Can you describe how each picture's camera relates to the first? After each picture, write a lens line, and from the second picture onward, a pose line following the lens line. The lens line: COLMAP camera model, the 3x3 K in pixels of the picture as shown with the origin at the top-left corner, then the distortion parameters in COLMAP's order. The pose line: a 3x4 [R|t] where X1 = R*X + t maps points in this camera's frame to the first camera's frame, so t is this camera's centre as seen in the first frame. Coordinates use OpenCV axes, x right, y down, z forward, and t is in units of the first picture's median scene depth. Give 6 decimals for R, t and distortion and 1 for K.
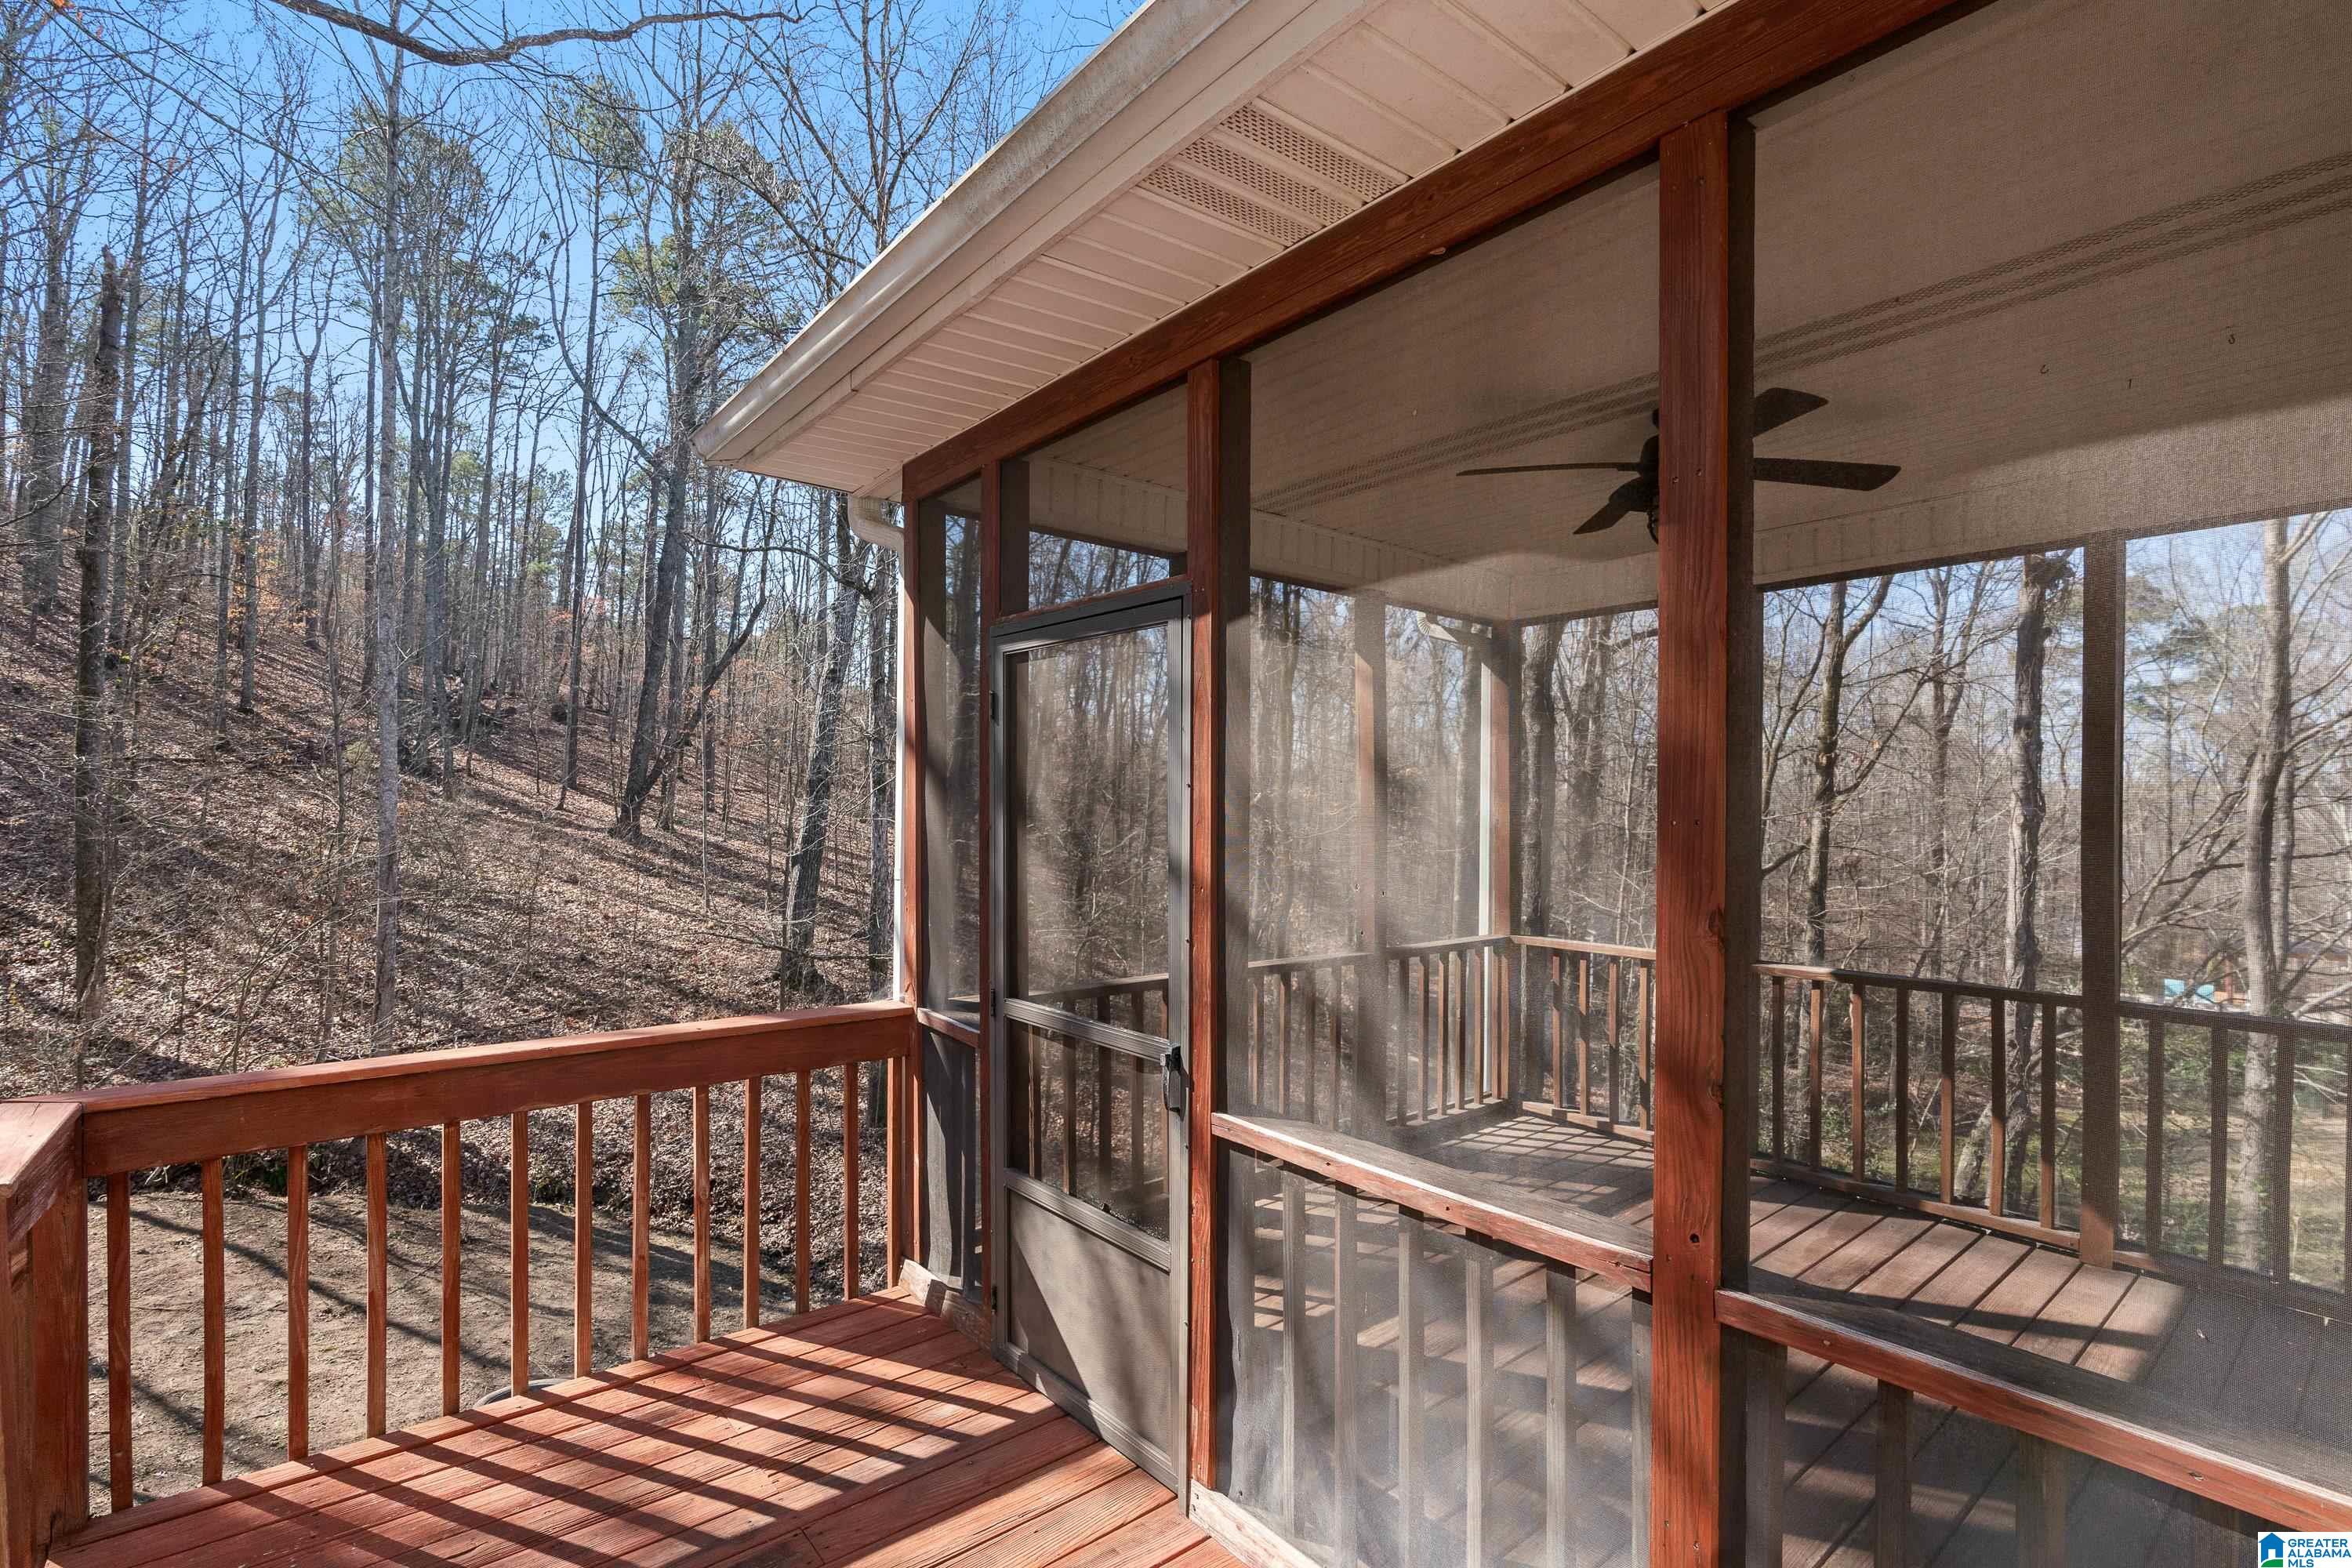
lens RADIAL K [[1086.6, 0, 1182.4], [0, 1086.6, 809.2], [0, 0, 1]] dist [0.000148, 0.000842]
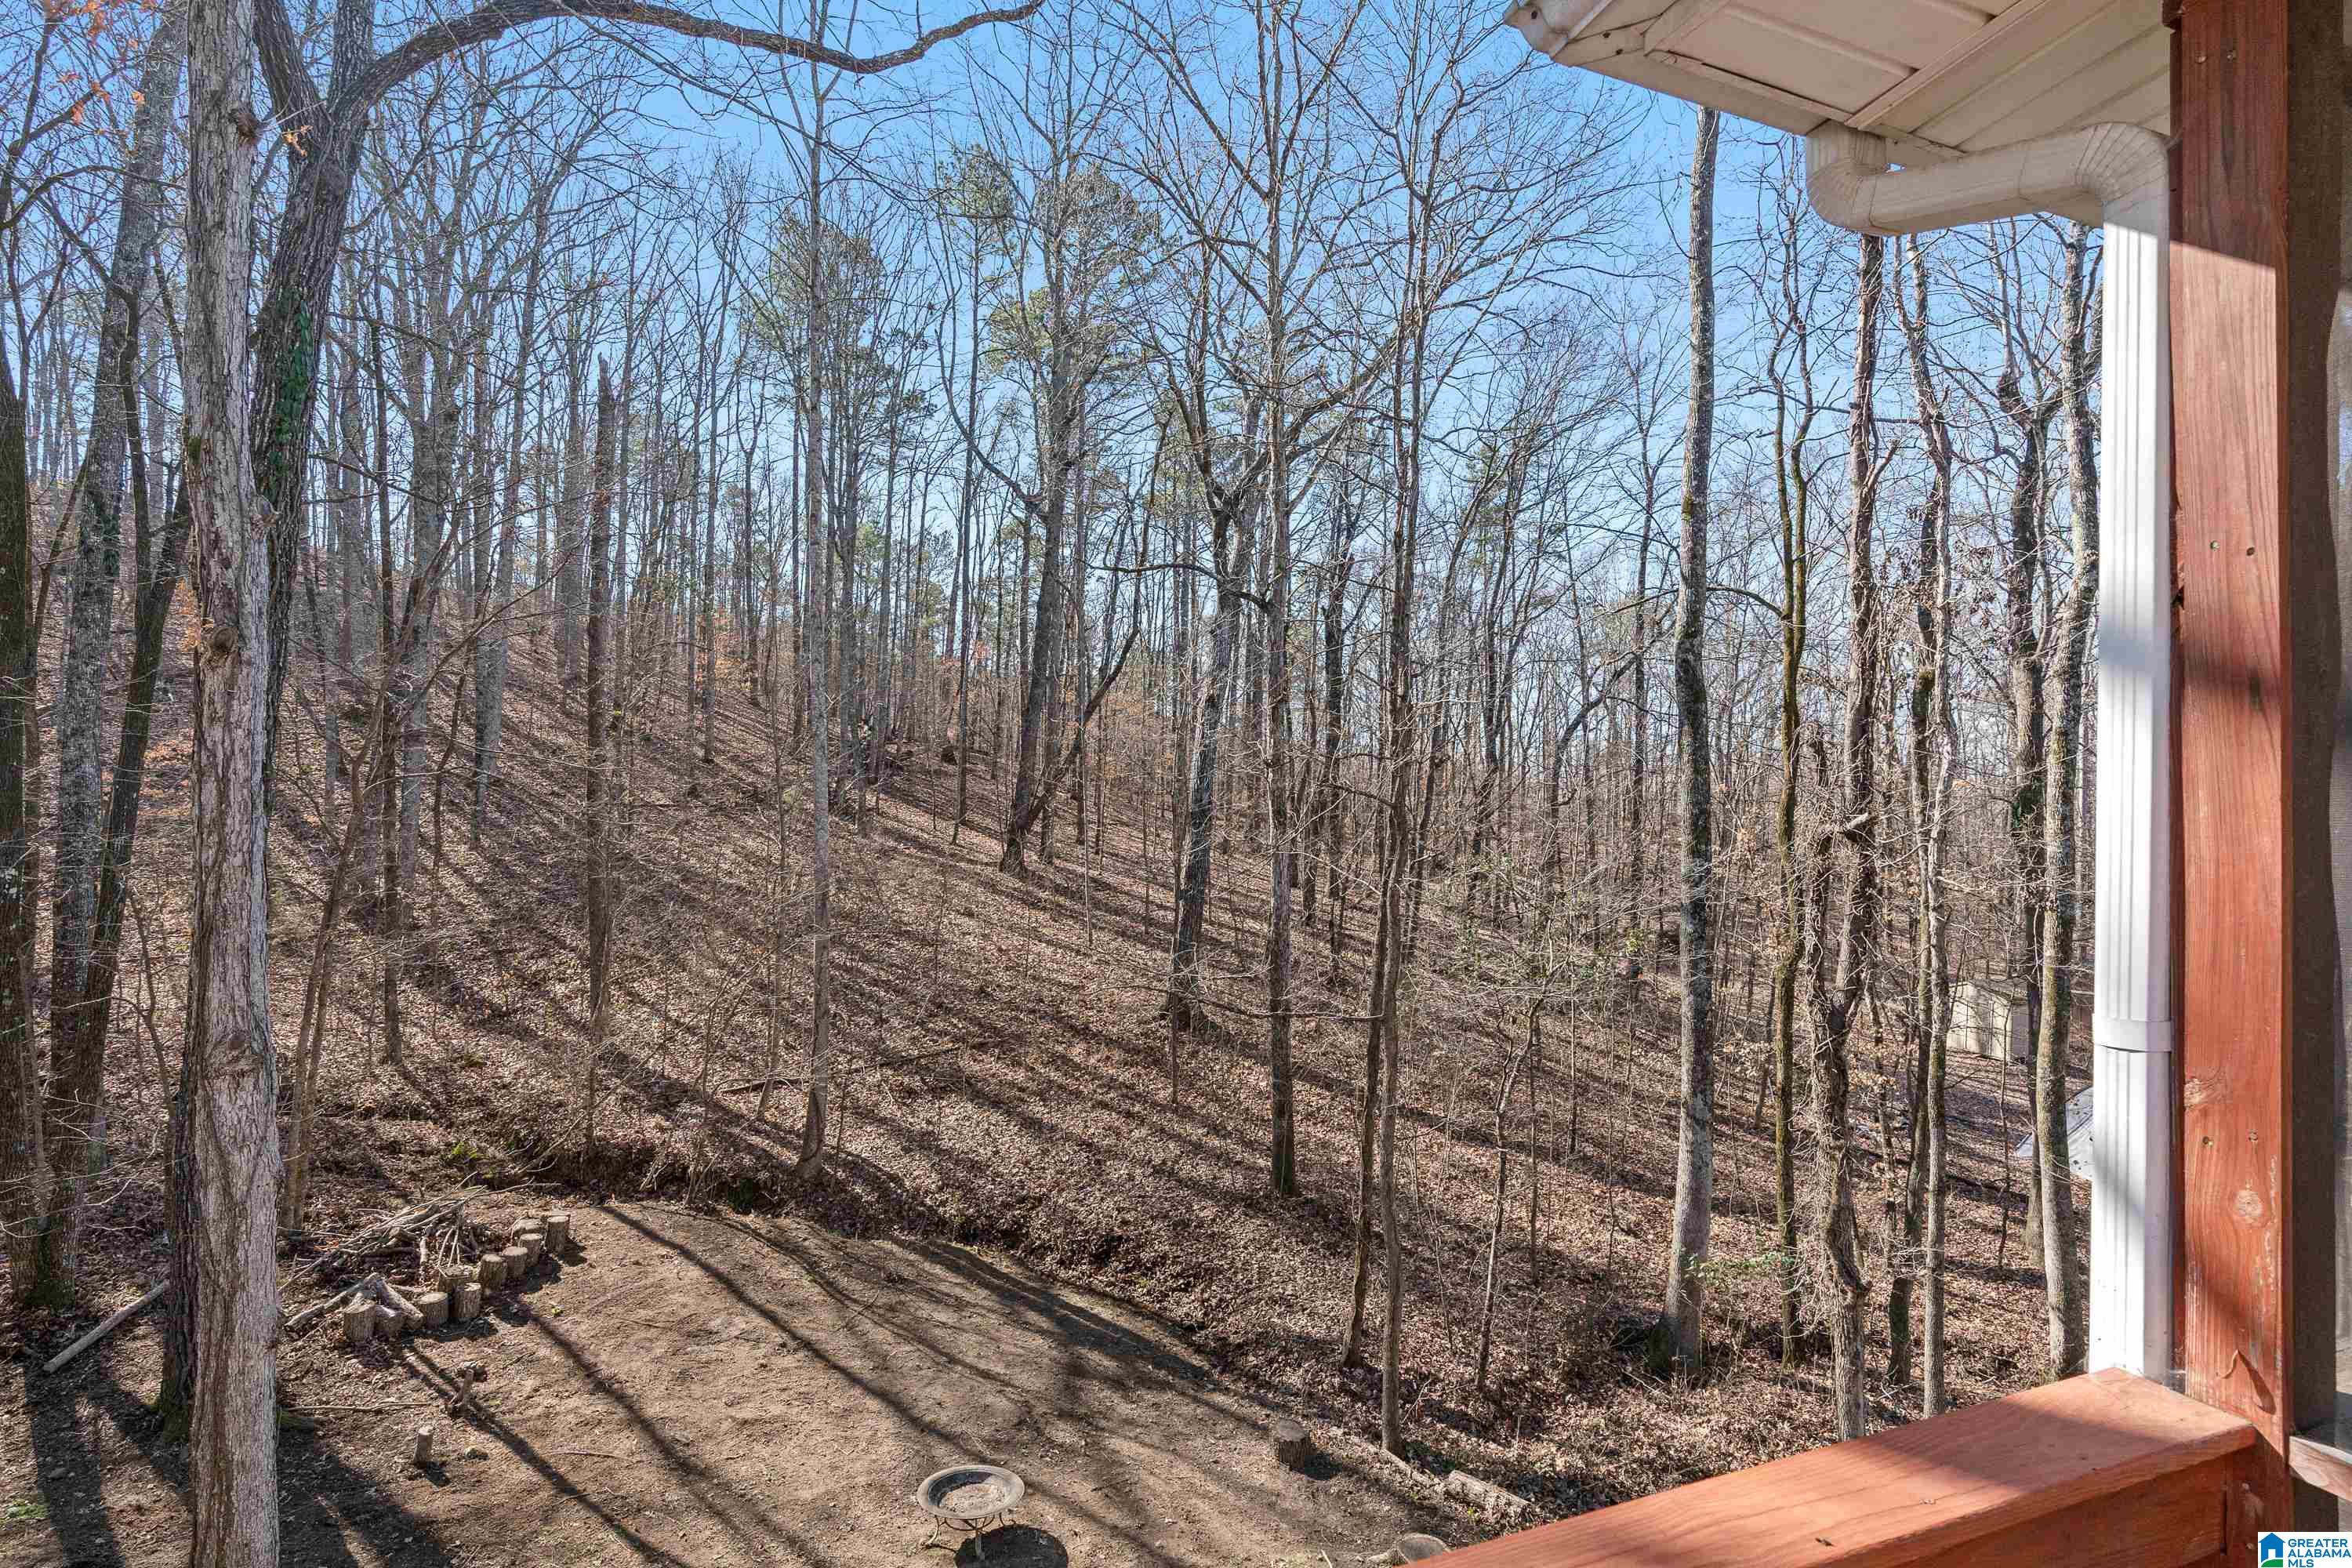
lens RADIAL K [[1094.5, 0, 1170.2], [0, 1094.5, 853.0], [0, 0, 1]] dist [0.000077, 0.000132]
pose [[0.951208, -0.007682, -0.308453, -0.048047], [0.011623, 0.999873, 0.010940, -0.001109], [0.308330, -0.013991, 0.951177, 0.057055]]
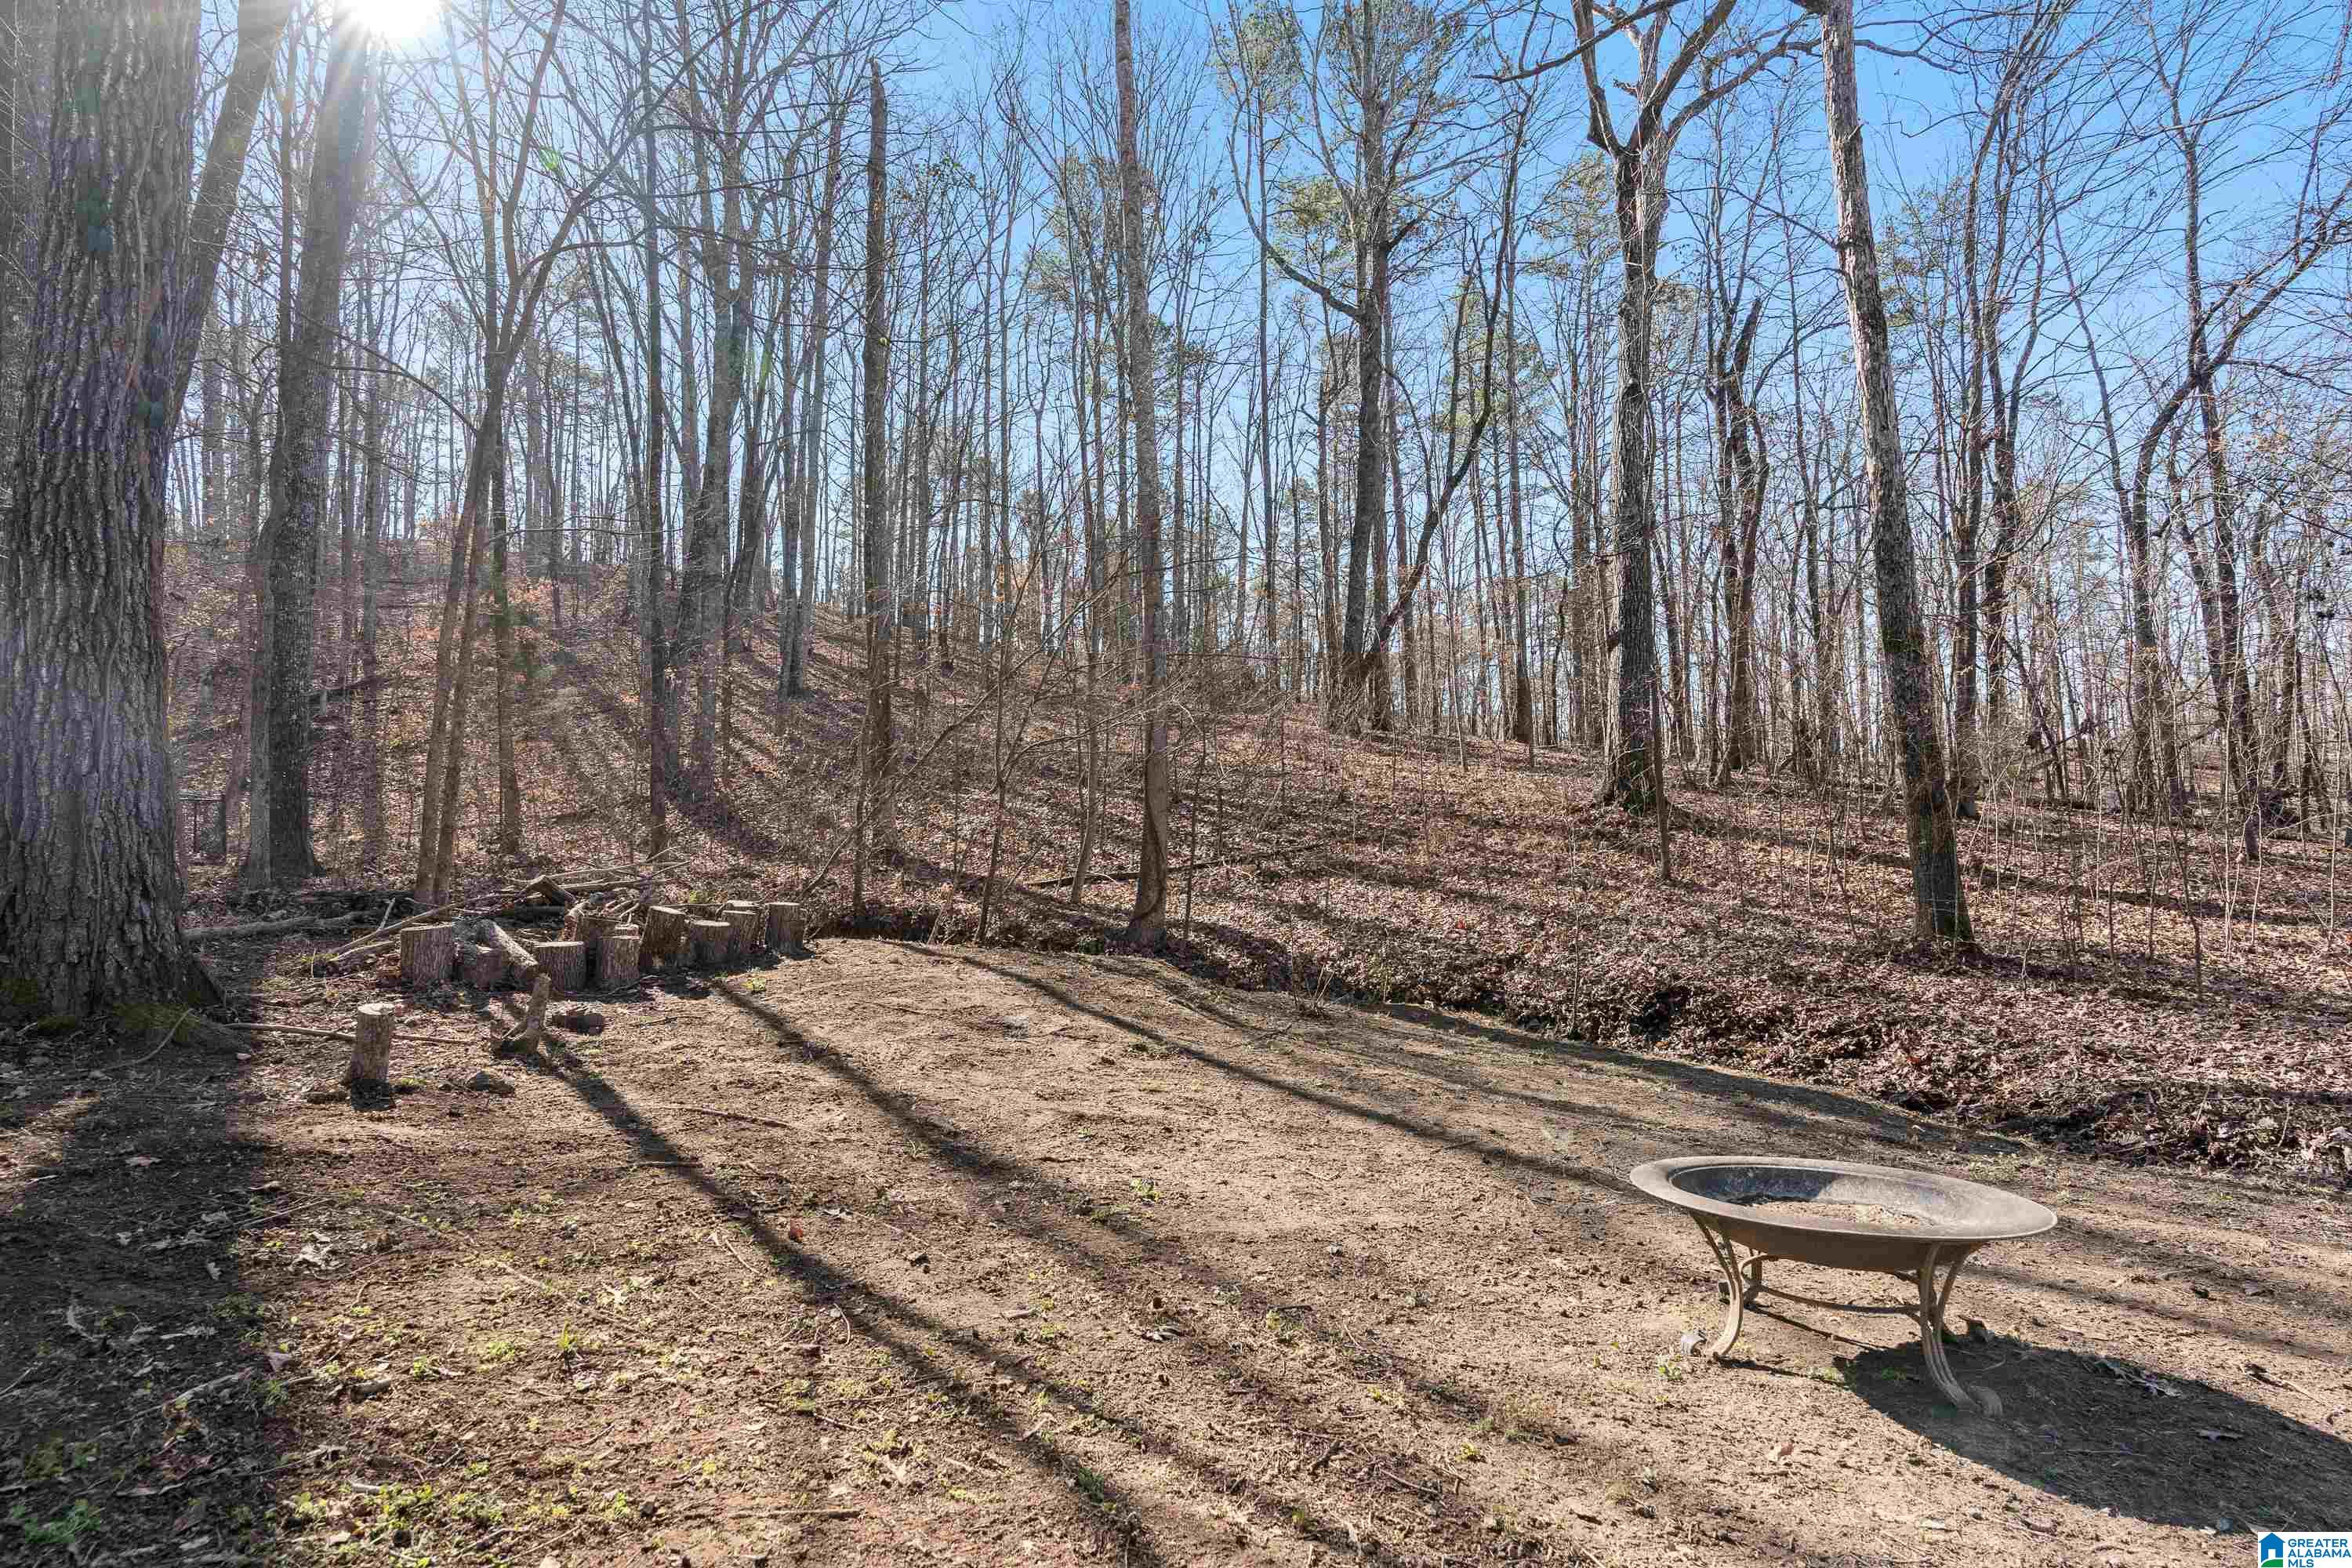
lens RADIAL K [[1074.2, 0, 1176.0], [0, 1074.2, 784.0], [0, 0, 1]] dist [-0.001009, 0.000151]
pose [[0.843535, -0.093304, -0.528907, -0.181389], [0.054873, 0.994613, -0.087945, 0.140949], [0.534263, 0.045162, 0.844111, 0.211788]]
